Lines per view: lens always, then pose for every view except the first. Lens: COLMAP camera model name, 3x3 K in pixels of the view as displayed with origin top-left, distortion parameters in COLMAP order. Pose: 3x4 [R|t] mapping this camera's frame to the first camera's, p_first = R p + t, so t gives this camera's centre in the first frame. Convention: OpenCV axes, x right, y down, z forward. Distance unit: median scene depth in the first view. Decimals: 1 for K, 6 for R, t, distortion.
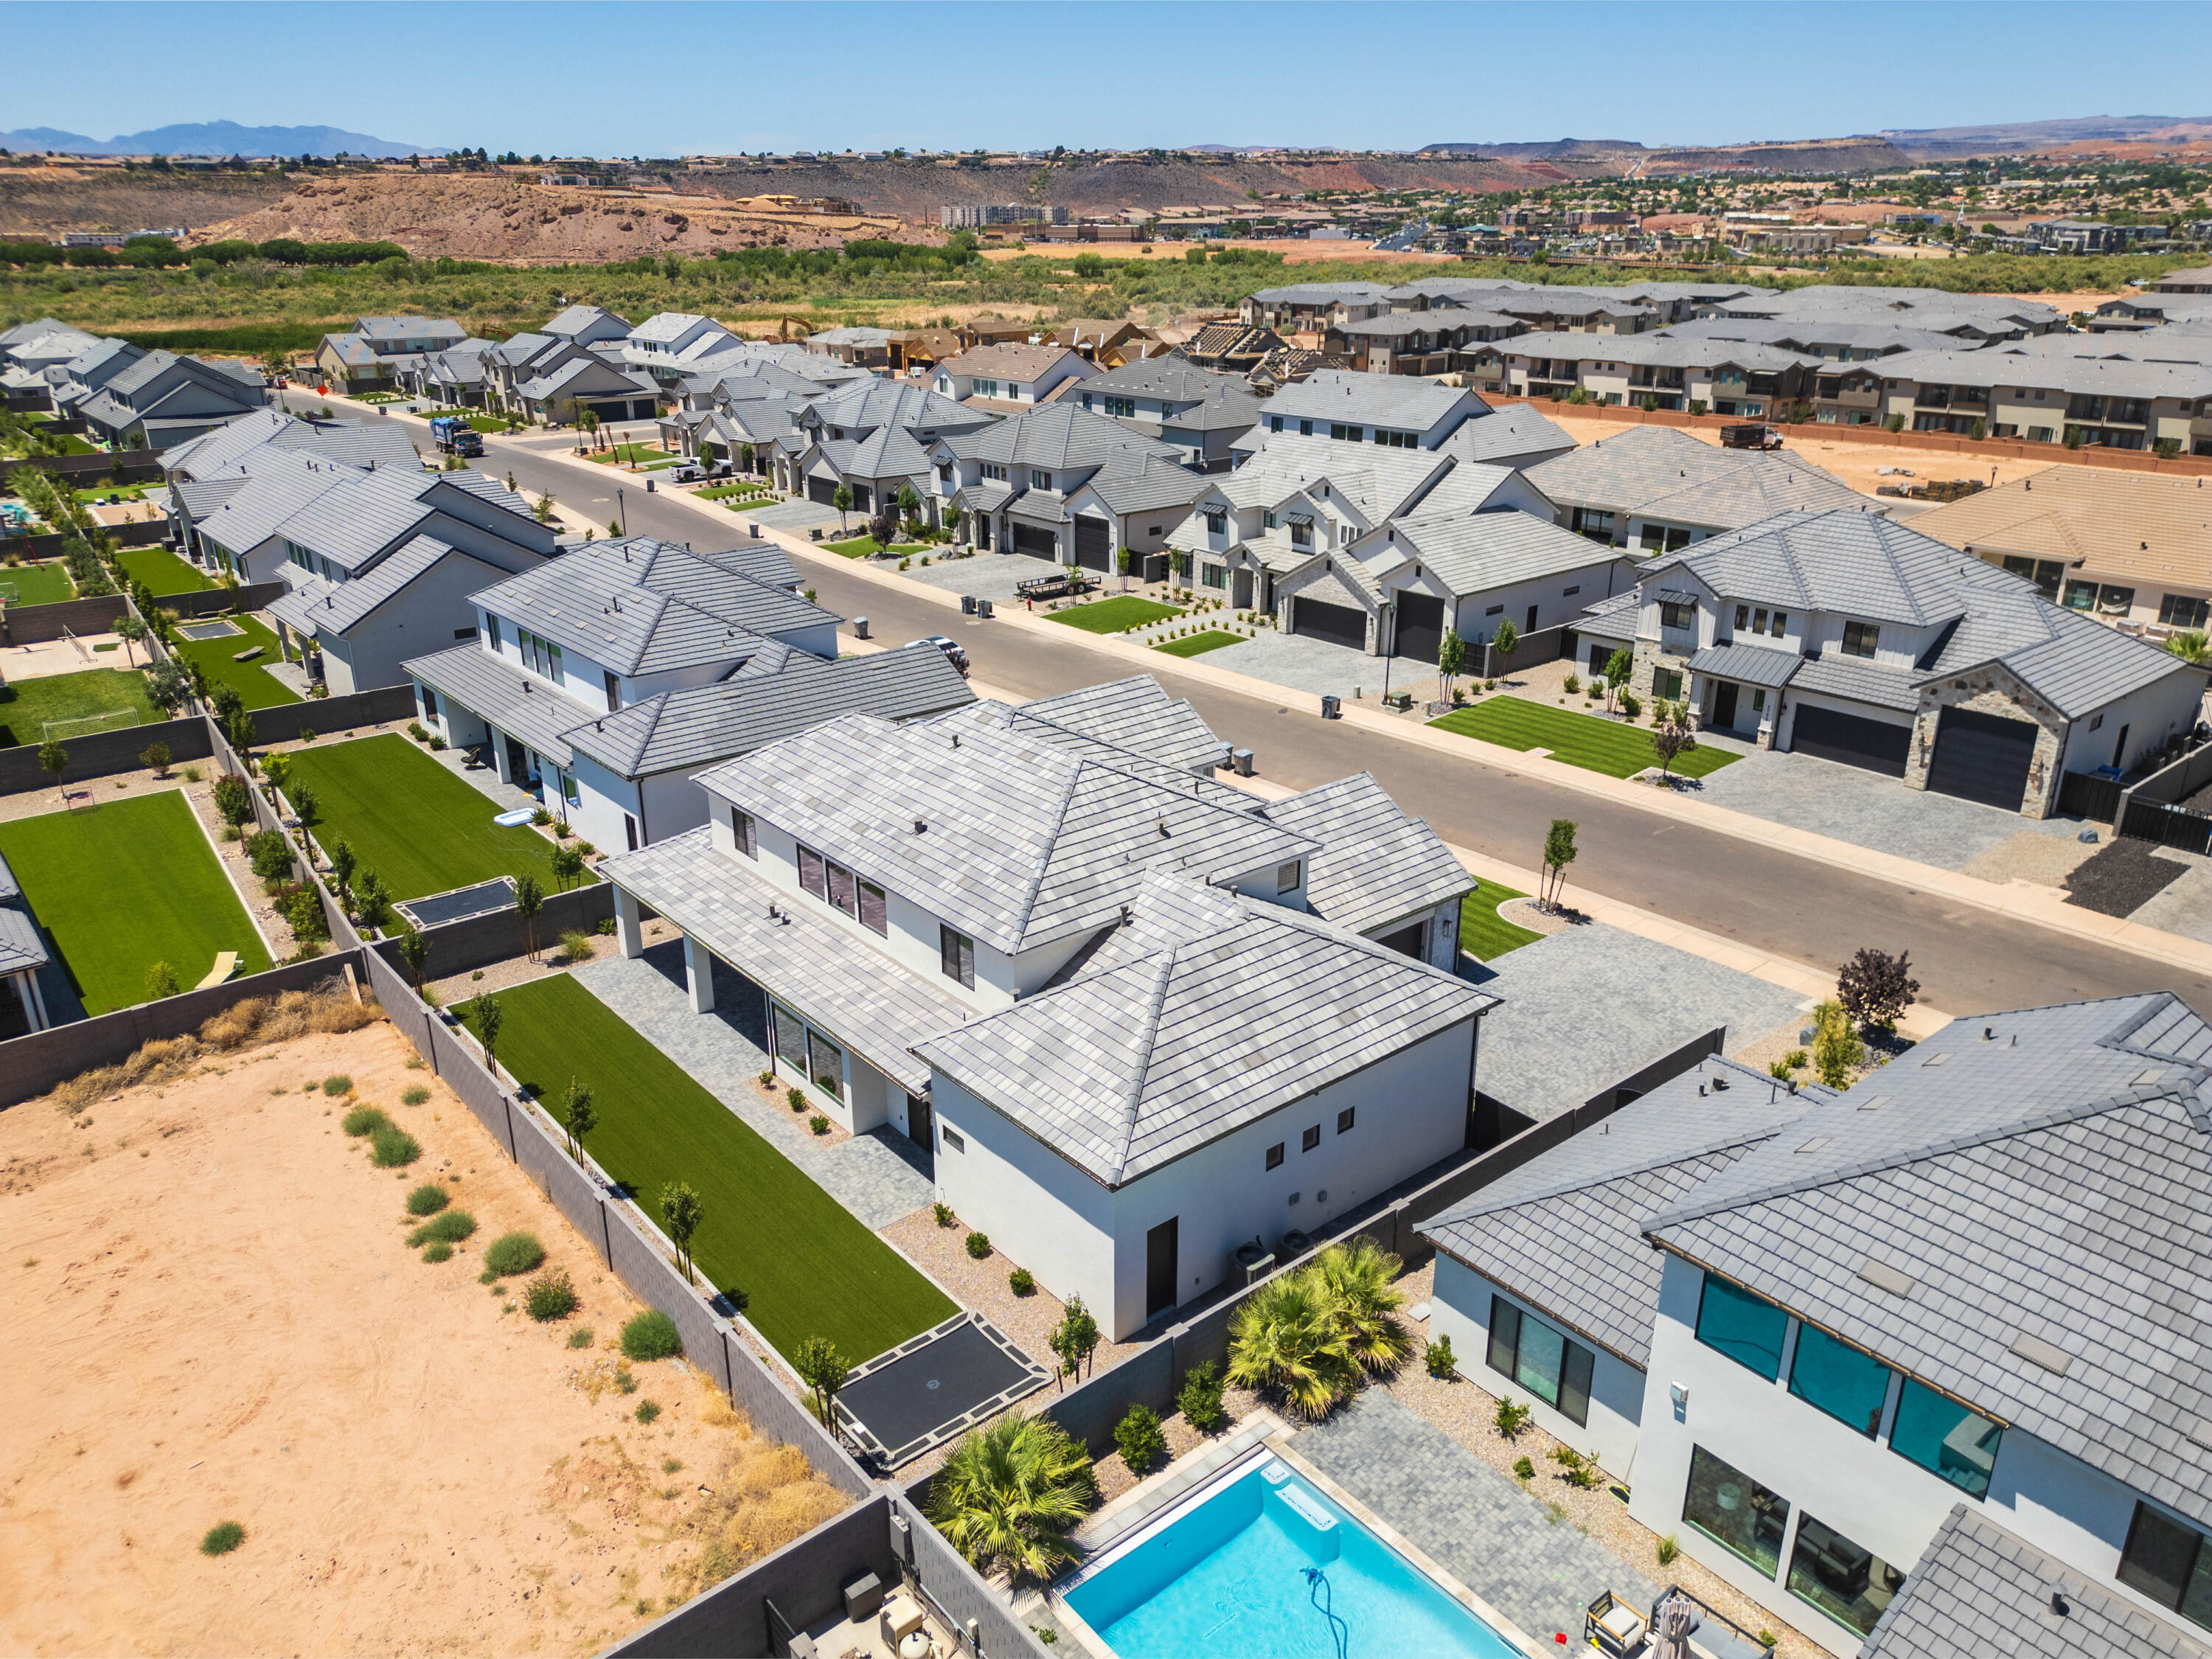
lens RADIAL K [[1564.3, 0, 1103.4], [0, 1564.3, 827.0], [0, 0, 1]] dist [0.059985, -0.050532]
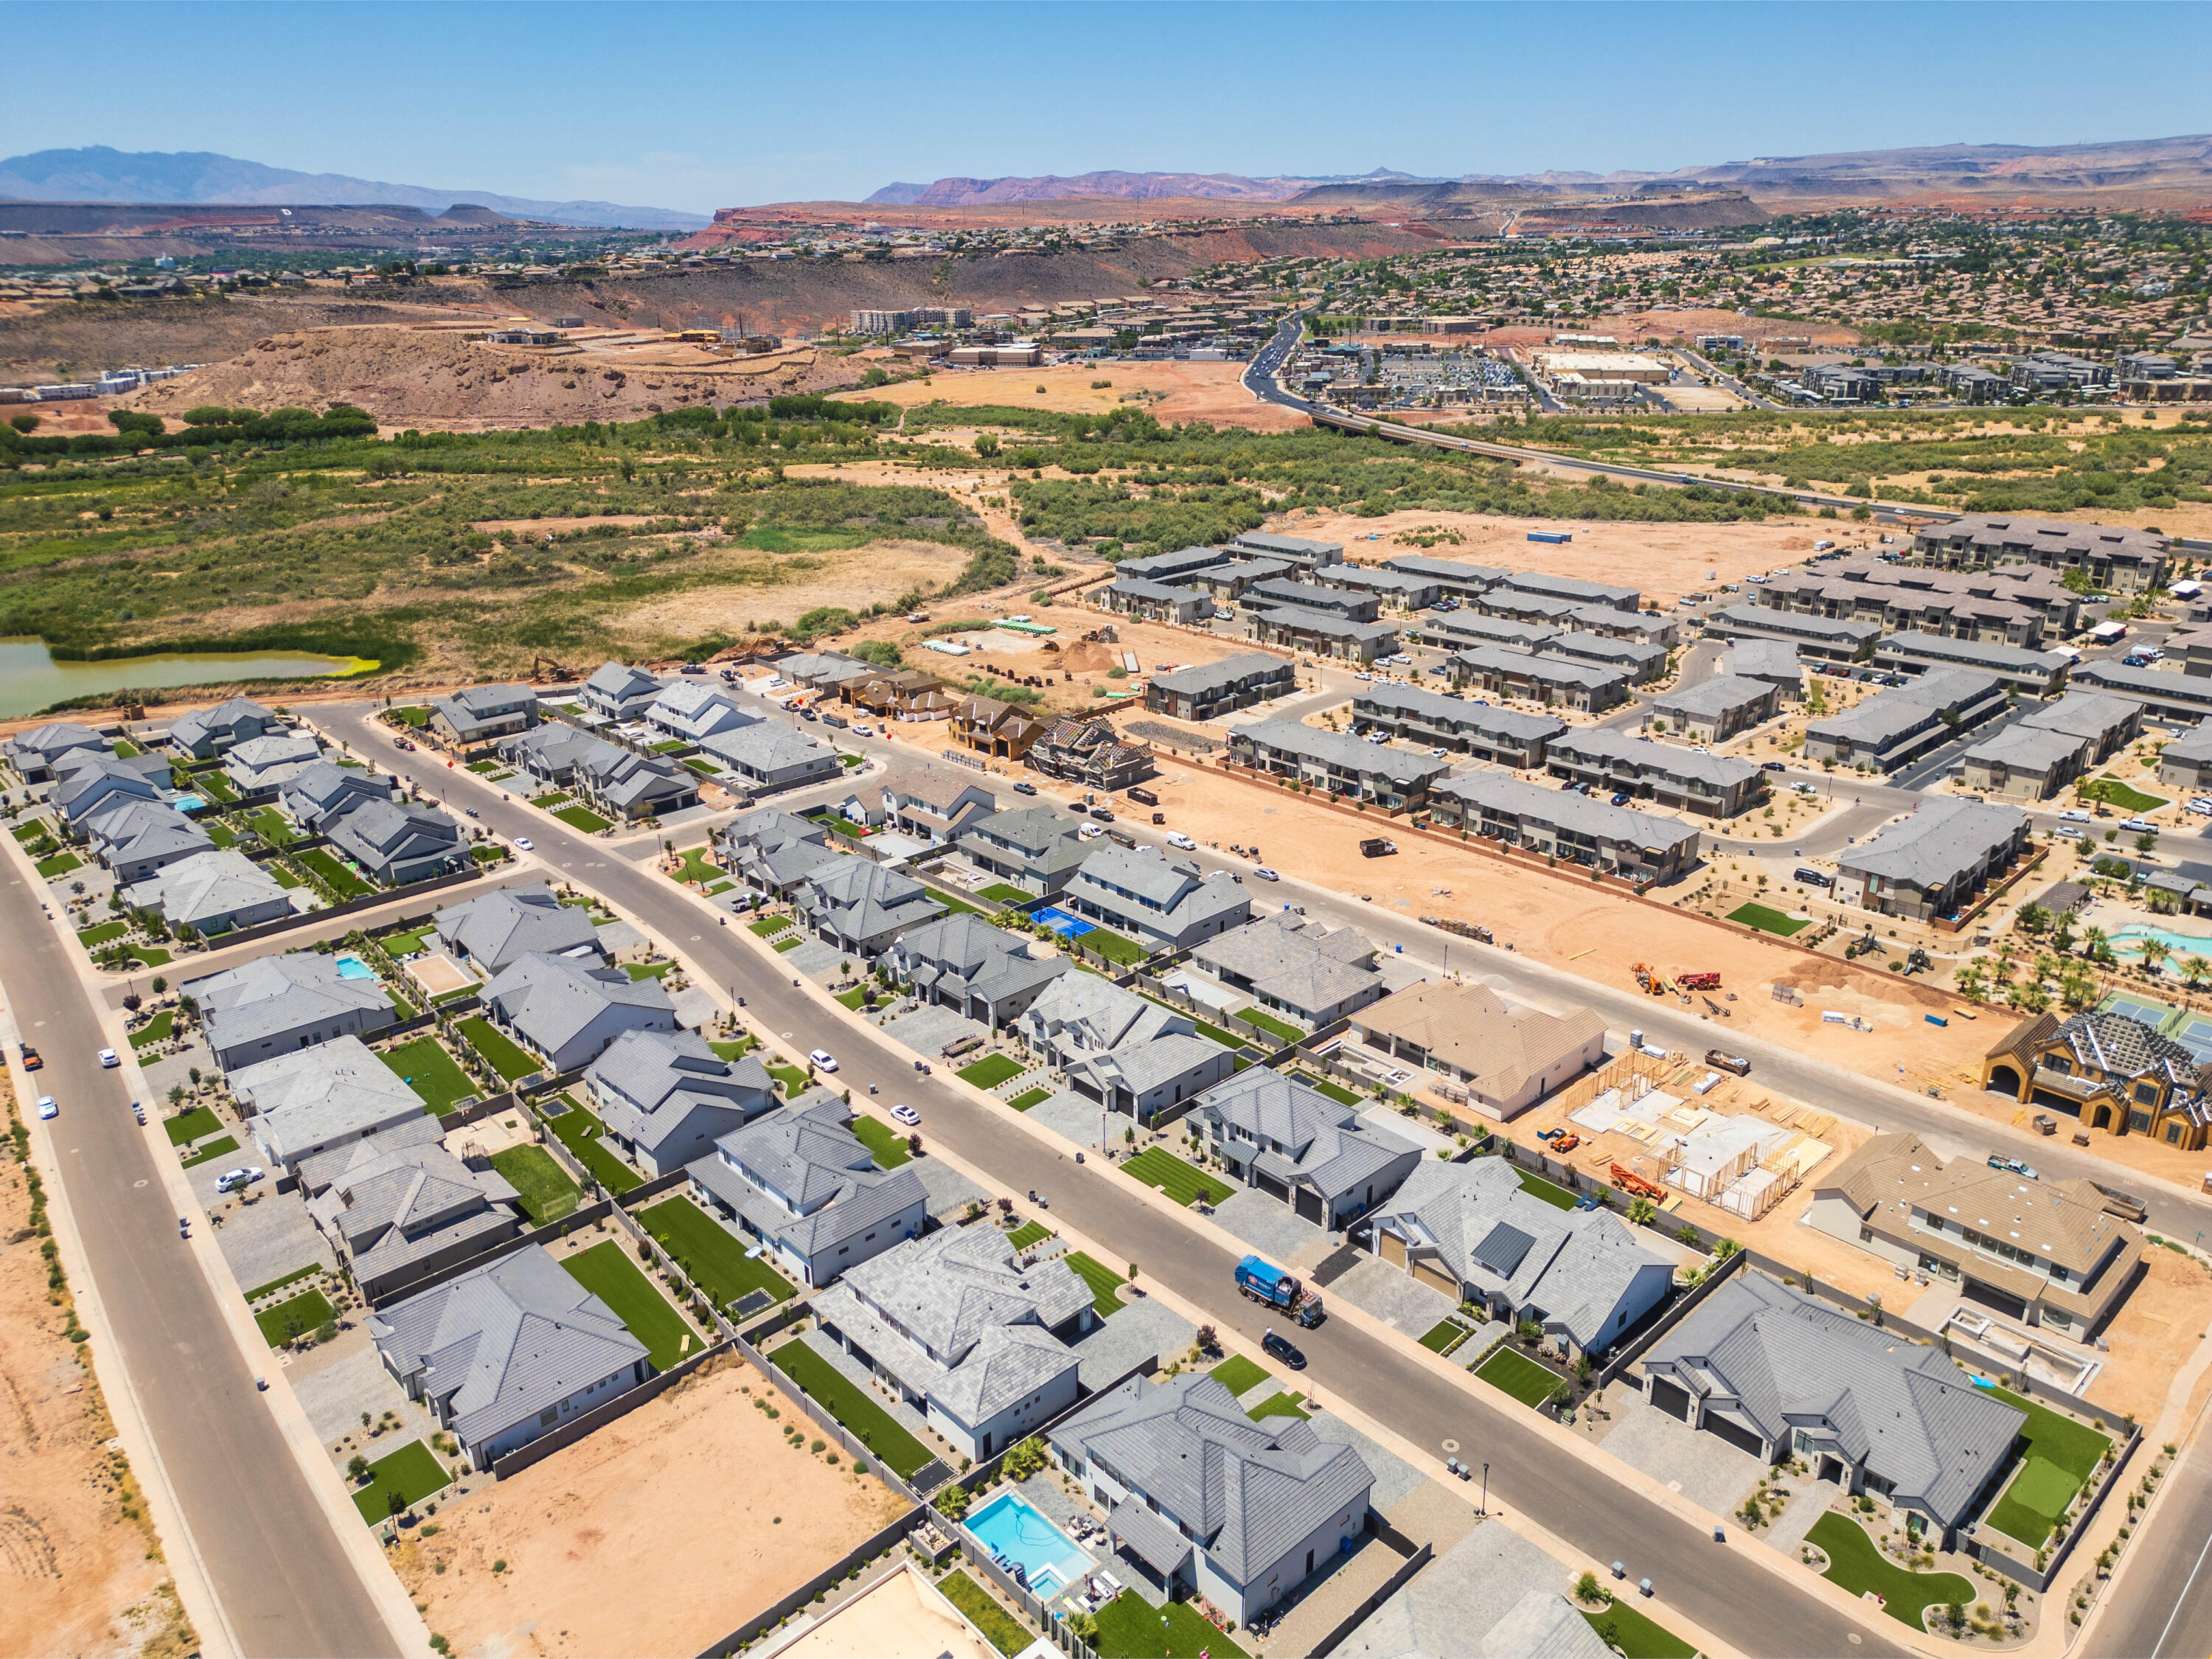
lens RADIAL K [[1564.3, 0, 1112.0], [0, 1564.3, 831.4], [0, 0, 1]] dist [0.059985, -0.050532]
pose [[0.998042, -0.023660, 0.057905, 0.077902], [0.023938, 0.999705, -0.004106, -0.615226], [-0.057790, 0.005484, 0.998314, -1.488314]]
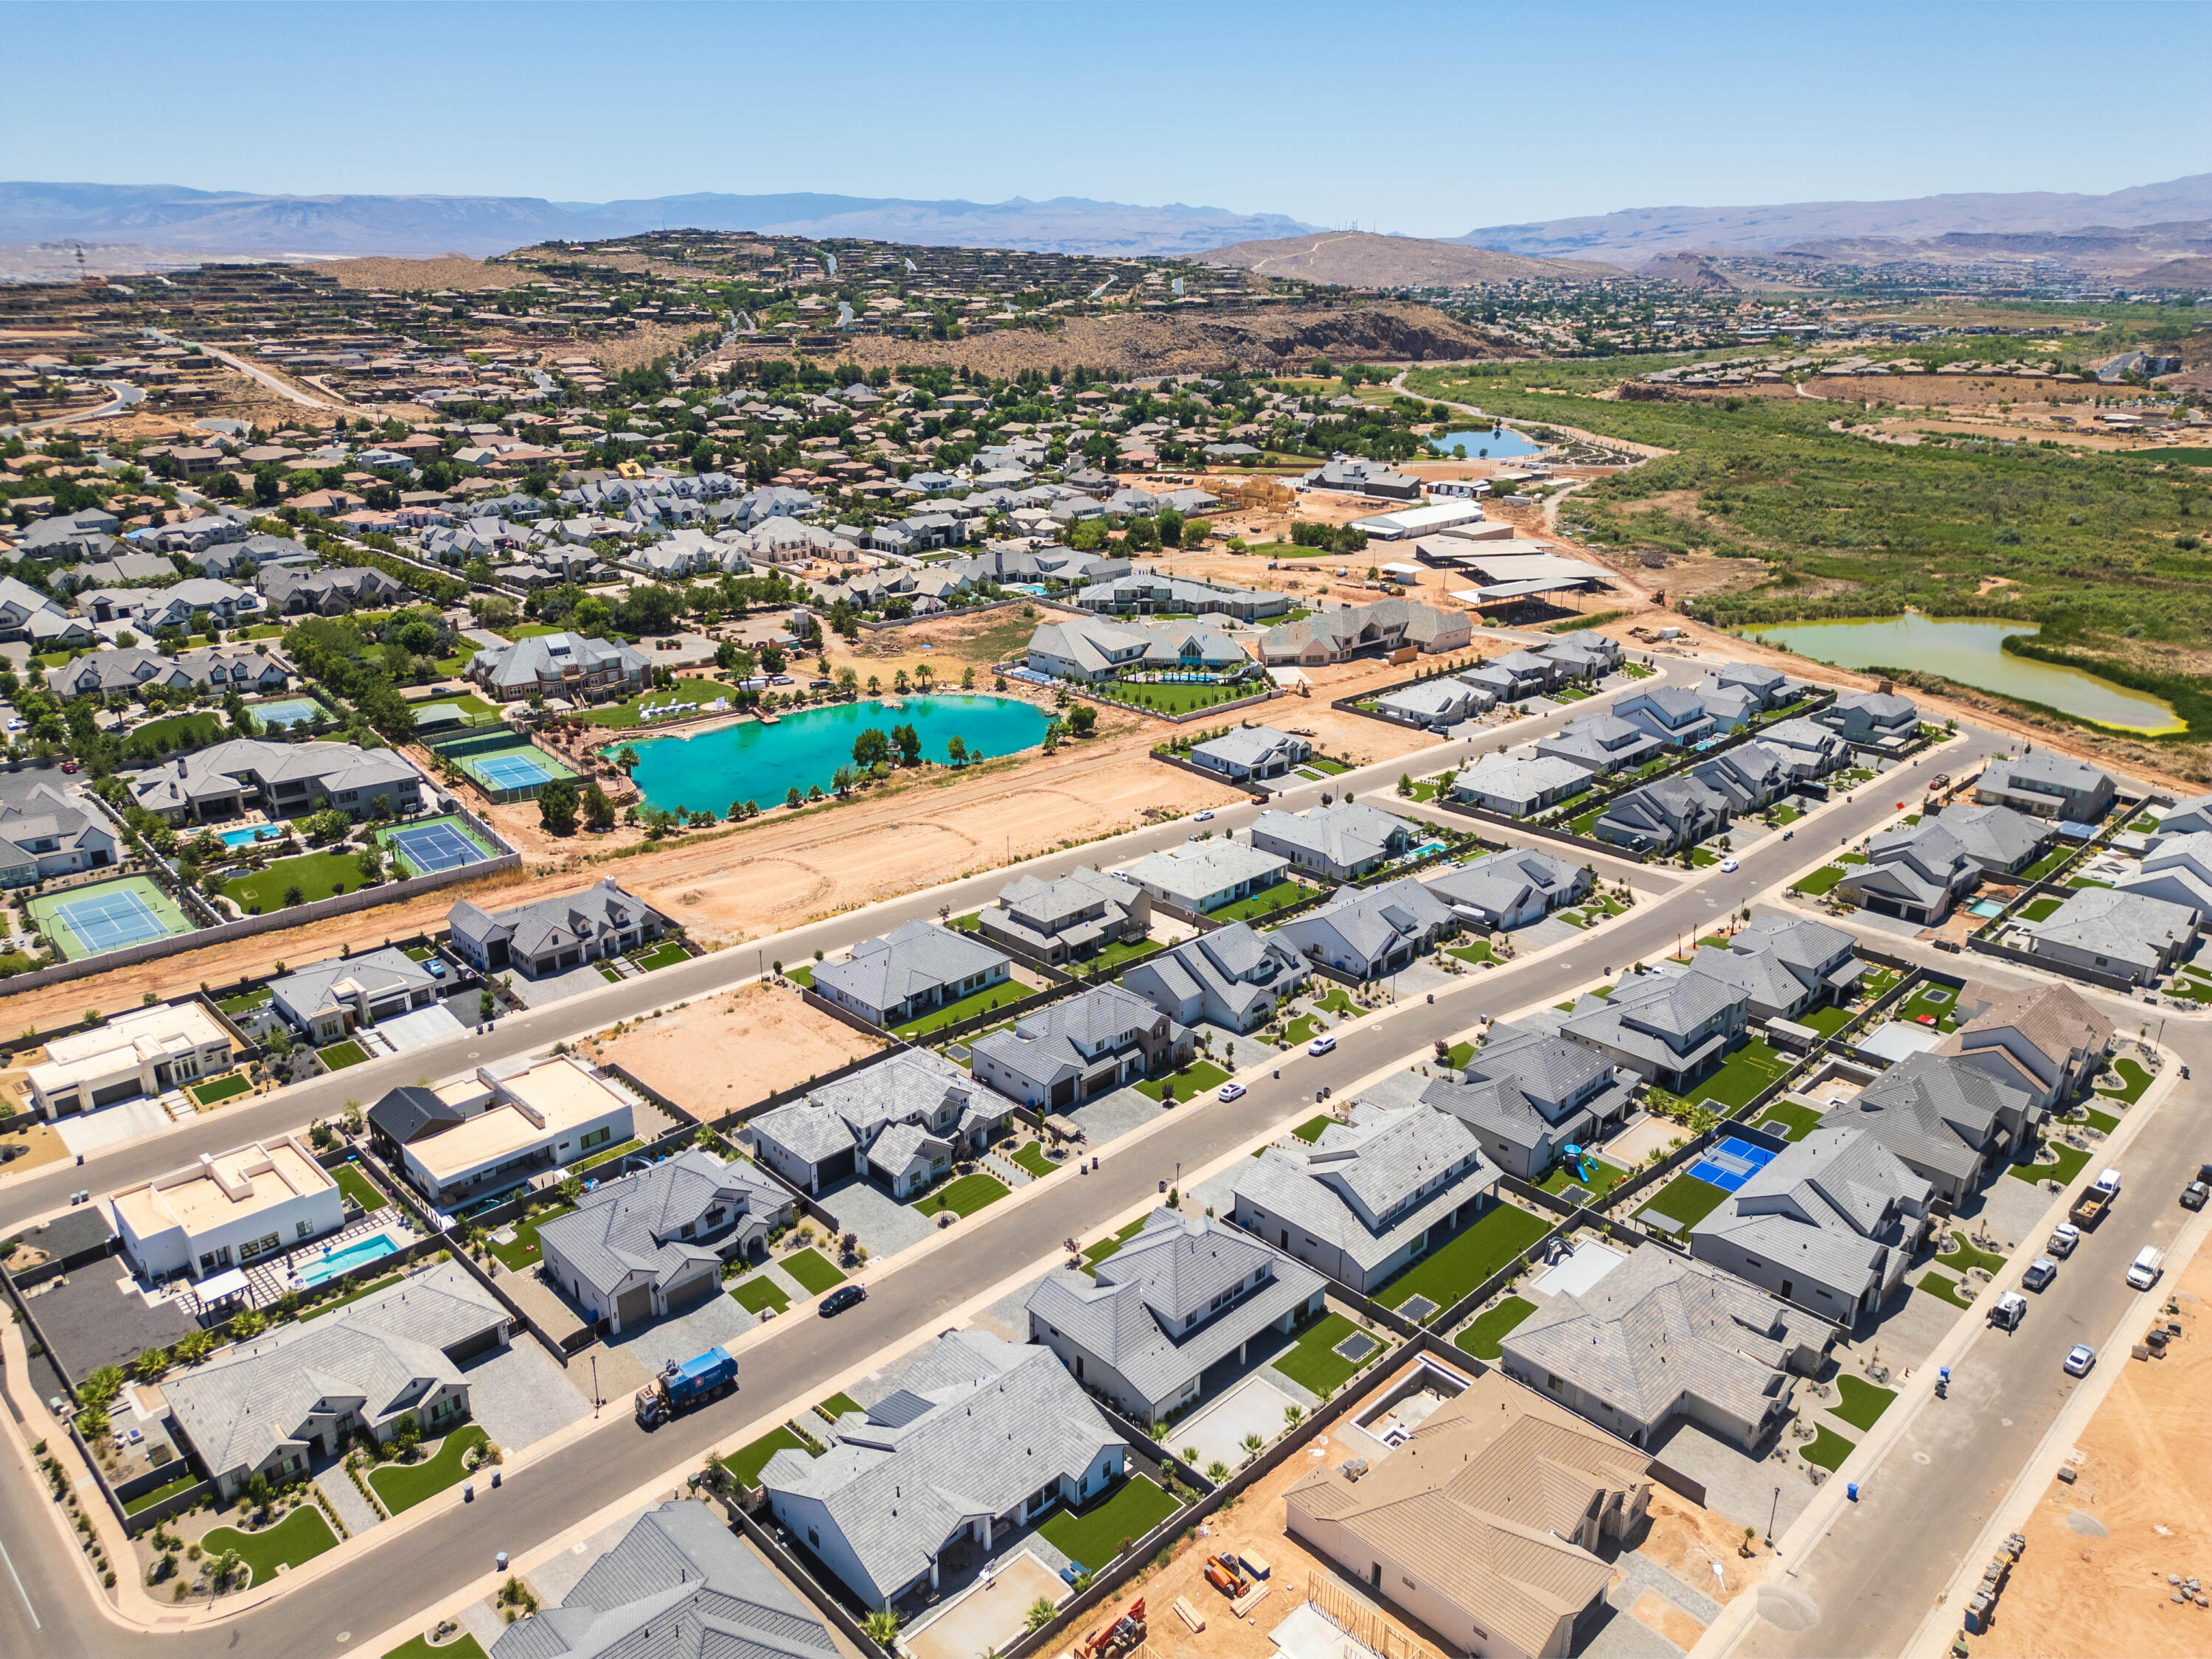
lens RADIAL K [[1564.3, 0, 1105.0], [0, 1564.3, 831.6], [0, 0, 1]] dist [0.059985, -0.050532]
pose [[0.076162, 0.346414, -0.934985, 2.268193], [-0.358050, 0.884667, 0.298605, -1.302784], [0.930591, 0.312029, 0.191412, 0.292996]]
